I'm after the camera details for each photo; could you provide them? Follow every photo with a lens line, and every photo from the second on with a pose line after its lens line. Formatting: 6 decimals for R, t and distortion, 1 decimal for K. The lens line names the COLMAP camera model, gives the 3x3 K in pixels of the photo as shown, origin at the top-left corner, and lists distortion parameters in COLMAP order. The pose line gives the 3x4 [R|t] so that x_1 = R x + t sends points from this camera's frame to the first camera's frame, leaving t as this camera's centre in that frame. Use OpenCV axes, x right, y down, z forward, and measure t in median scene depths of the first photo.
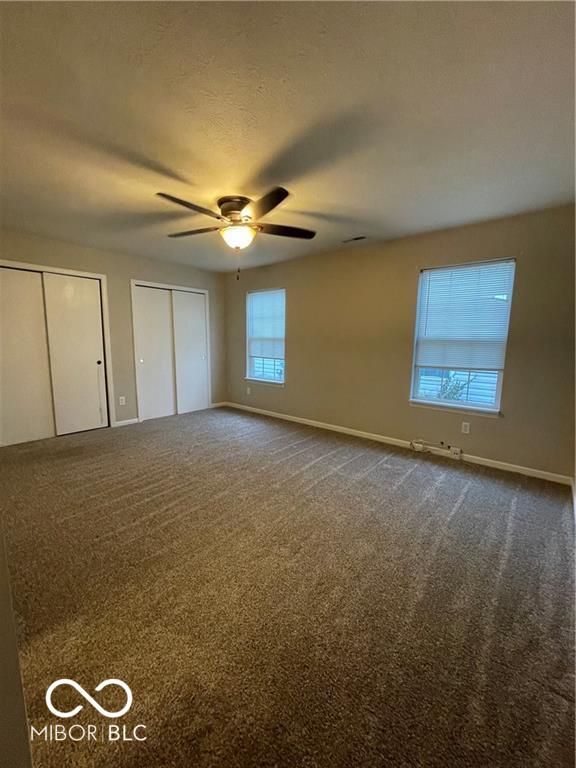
lens RADIAL K [[309.4, 0, 288.0], [0, 309.4, 384.0], [0, 0, 1]] dist [-0.002789, 0.000317]
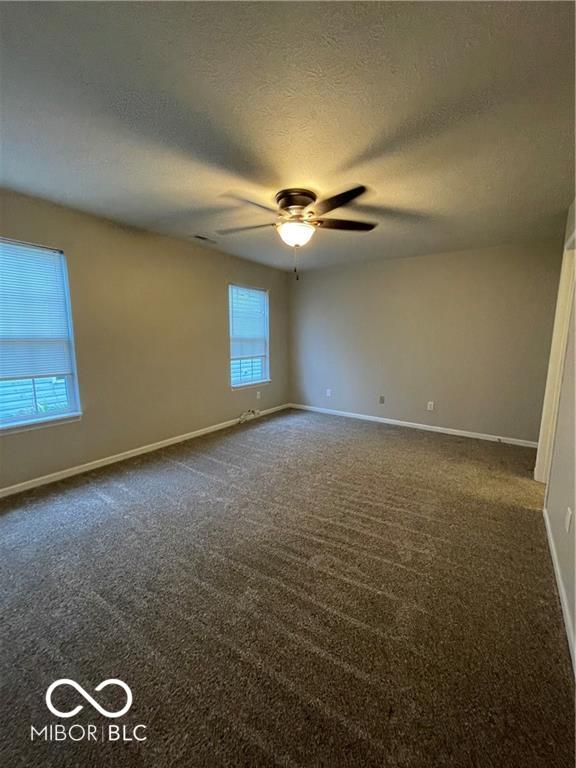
lens RADIAL K [[309.4, 0, 288.0], [0, 309.4, 384.0], [0, 0, 1]] dist [-0.002789, 0.000317]
pose [[-0.084172, -0.159849, 0.983546, -0.884029], [0.143615, 0.974798, 0.170718, -0.144318], [-0.986048, 0.155621, -0.059094, 0.885696]]
